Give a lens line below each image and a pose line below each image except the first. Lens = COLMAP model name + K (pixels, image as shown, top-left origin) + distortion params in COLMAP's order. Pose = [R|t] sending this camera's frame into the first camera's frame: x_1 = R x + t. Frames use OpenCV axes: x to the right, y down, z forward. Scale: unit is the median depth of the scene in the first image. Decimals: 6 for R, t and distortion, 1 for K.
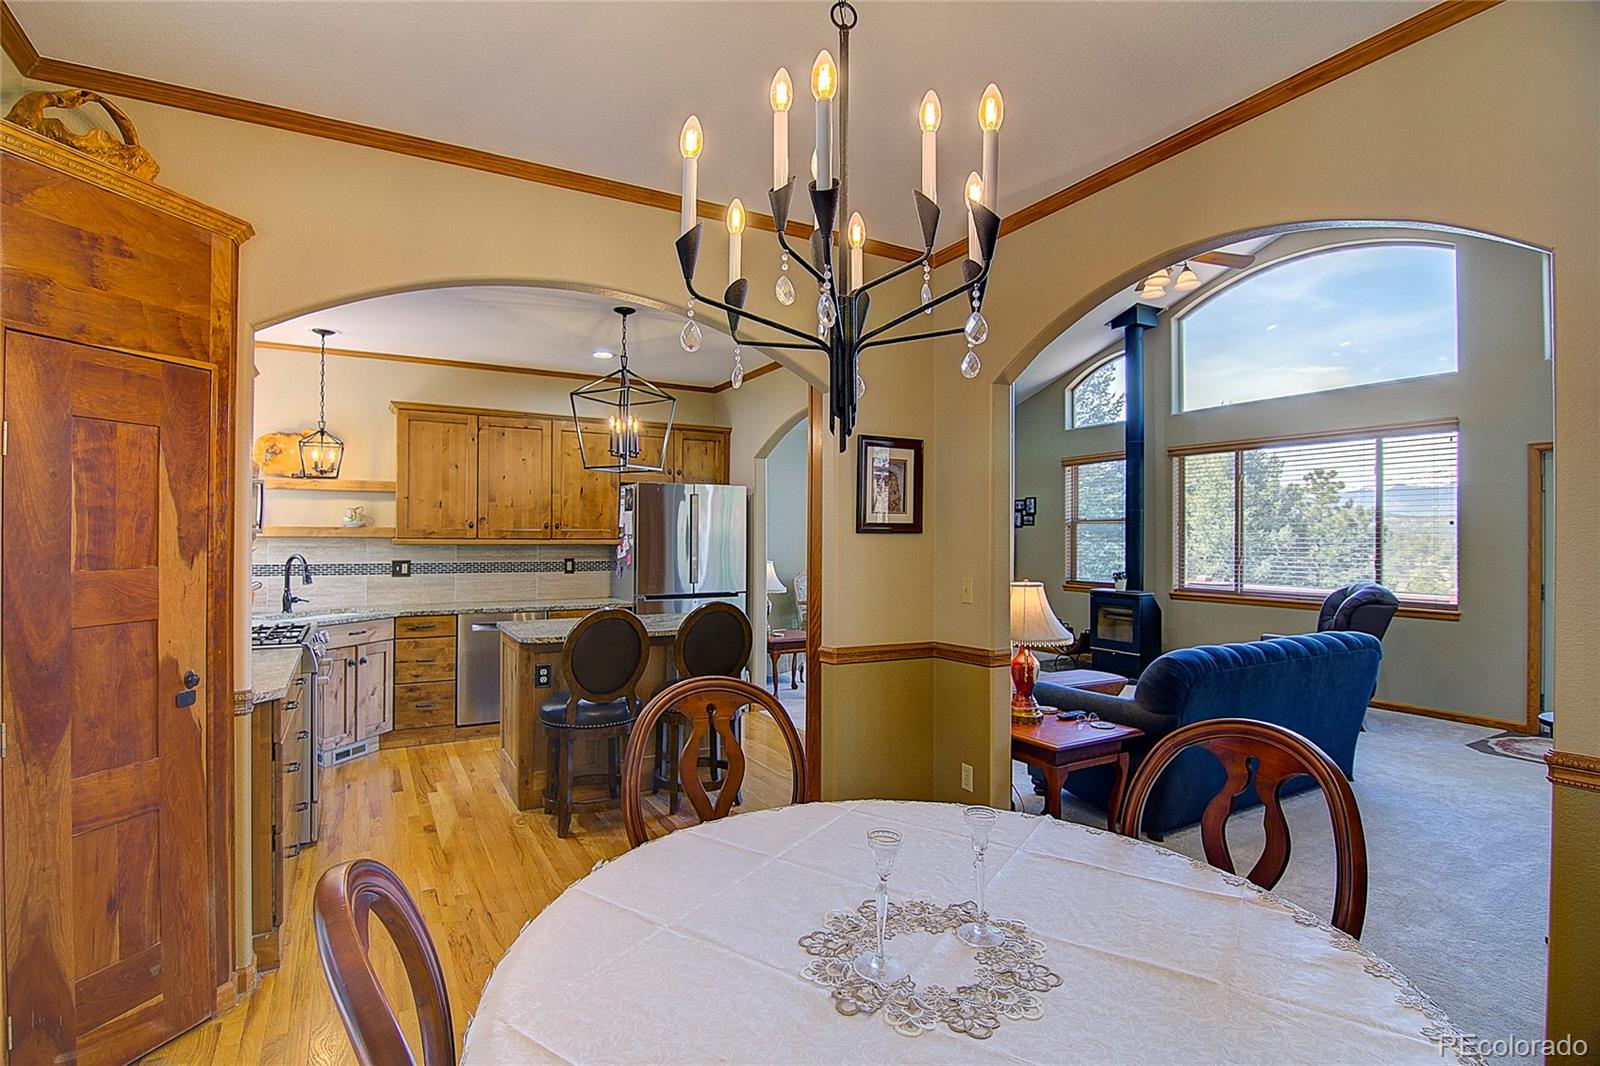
lens RADIAL K [[773.3, 0, 781.6], [0, 773.3, 531.4], [0, 0, 1]] dist [-0.009706, -0.008584]
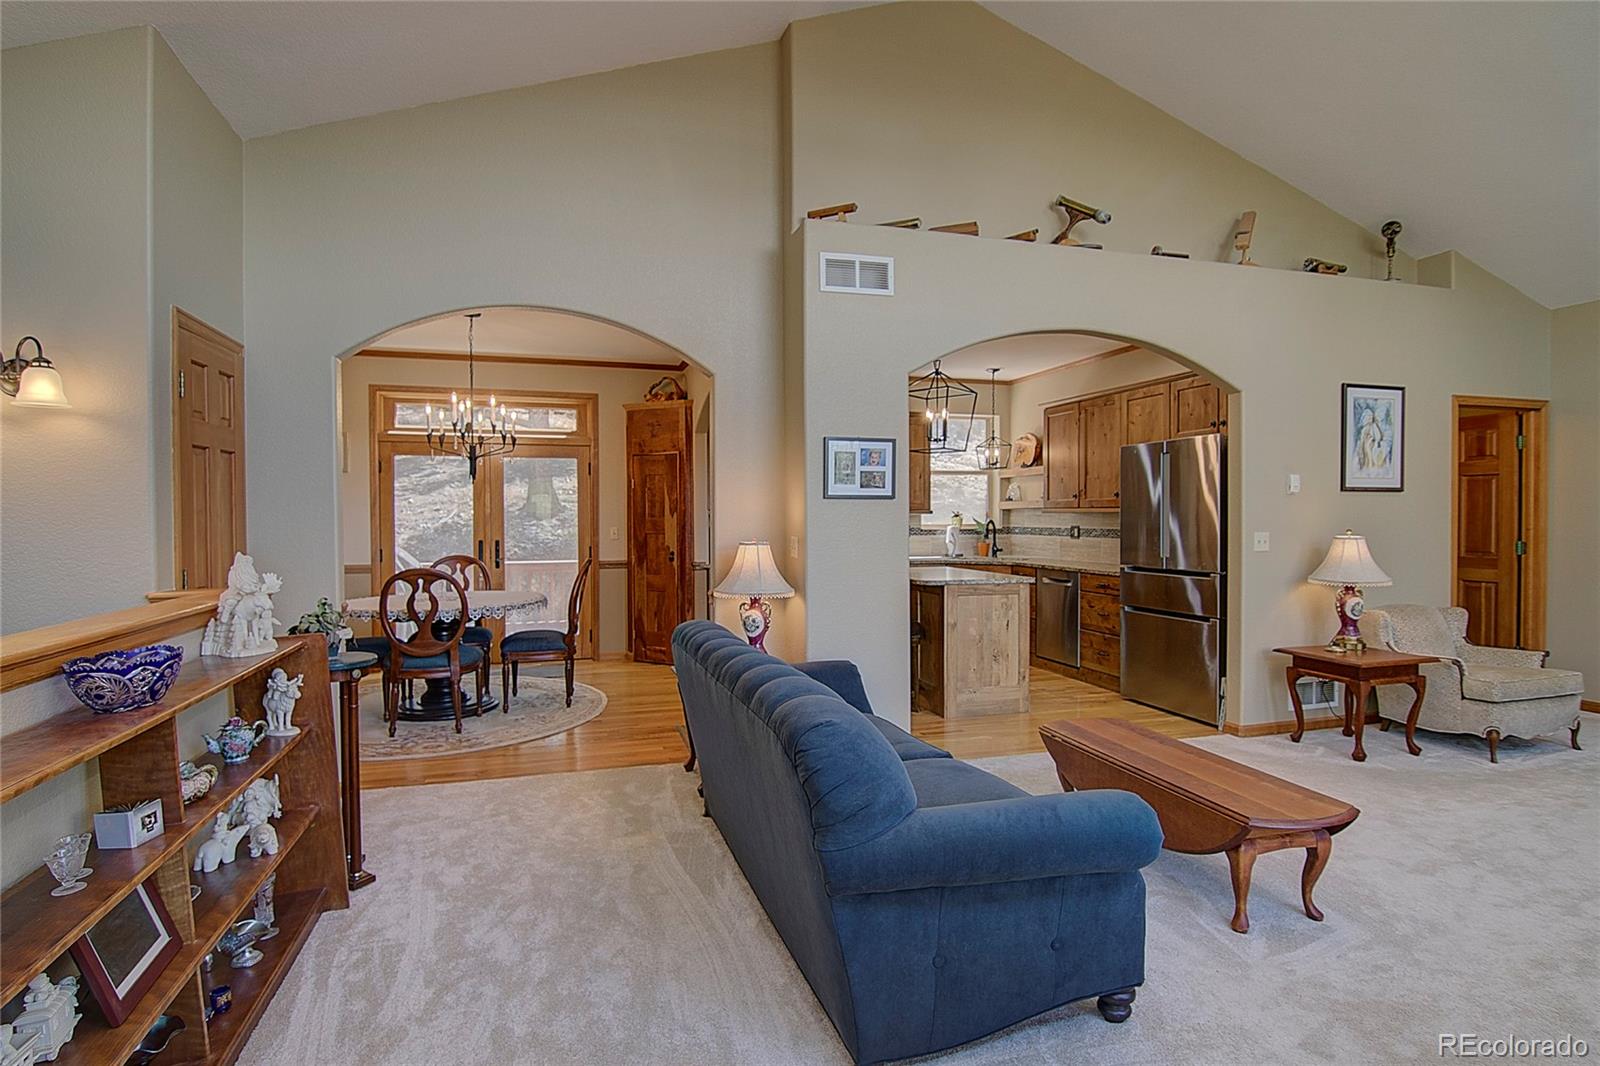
lens RADIAL K [[792.2, 0, 770.3], [0, 792.2, 531.6], [0, 0, 1]] dist [-0.029302, -0.000722]
pose [[-0.231753, 0.015711, -0.972648, 0.820737], [0.011249, 0.999846, 0.013470, 0.022503], [0.972710, -0.007820, -0.231895, 0.761349]]
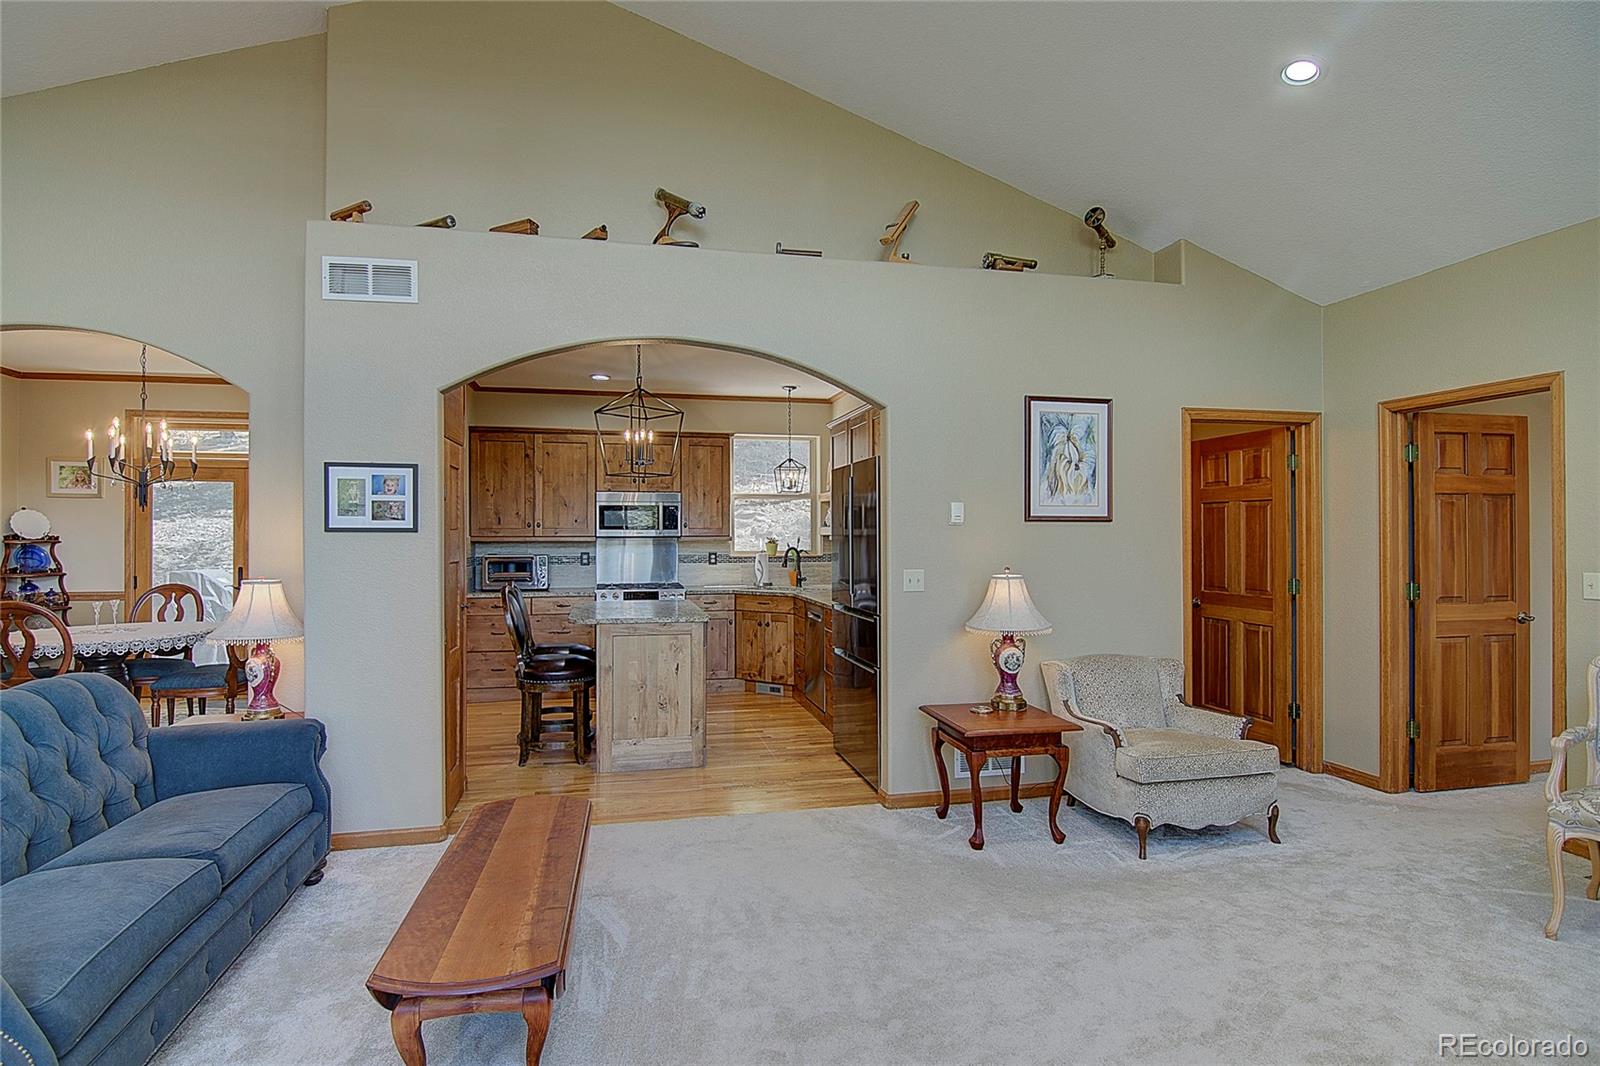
lens RADIAL K [[773.3, 0, 775.1], [0, 773.3, 531.0], [0, 0, 1]] dist [-0.009706, -0.008584]
pose [[-0.282134, -0.008255, -0.959339, 0.625468], [0.008223, 0.999905, -0.011022, 0.012810], [0.959340, -0.010998, -0.282040, 1.120008]]
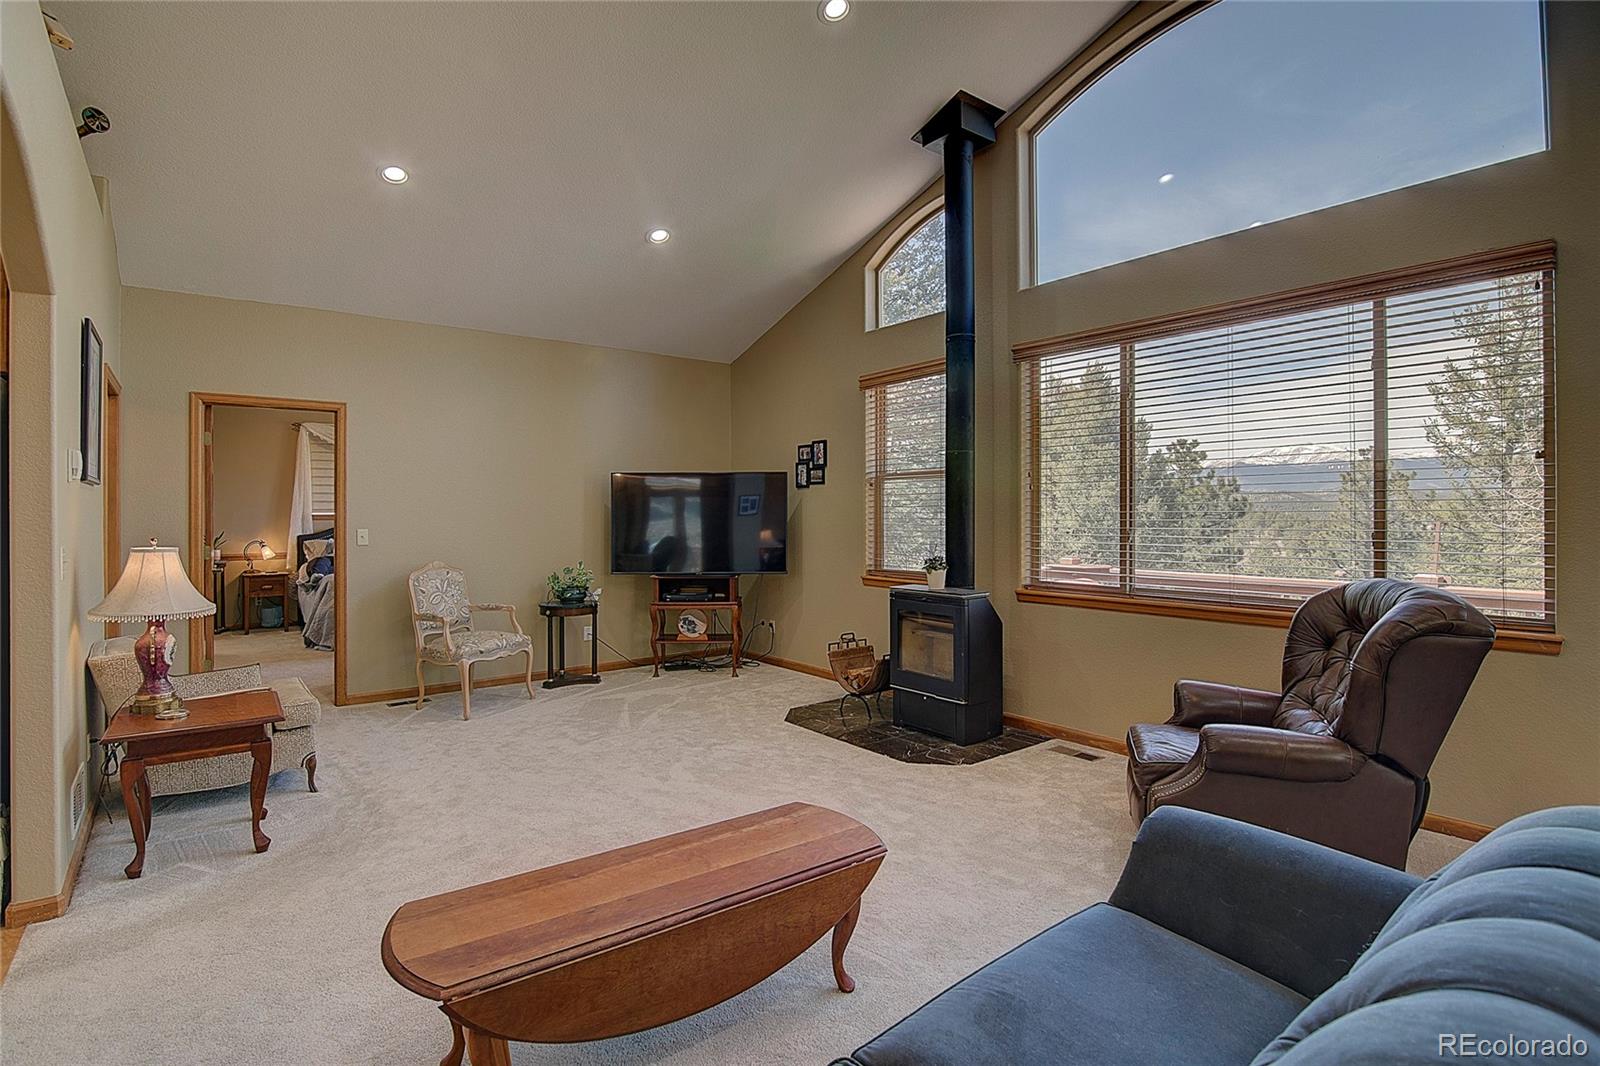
lens RADIAL K [[773.3, 0, 795.4], [0, 773.3, 518.8], [0, 0, 1]] dist [-0.009706, -0.008584]
pose [[0.987302, -0.009038, 0.158600, 0.312169], [0.007226, 0.999902, 0.012002, 0.020900], [-0.158692, -0.010704, 0.987270, 0.569197]]
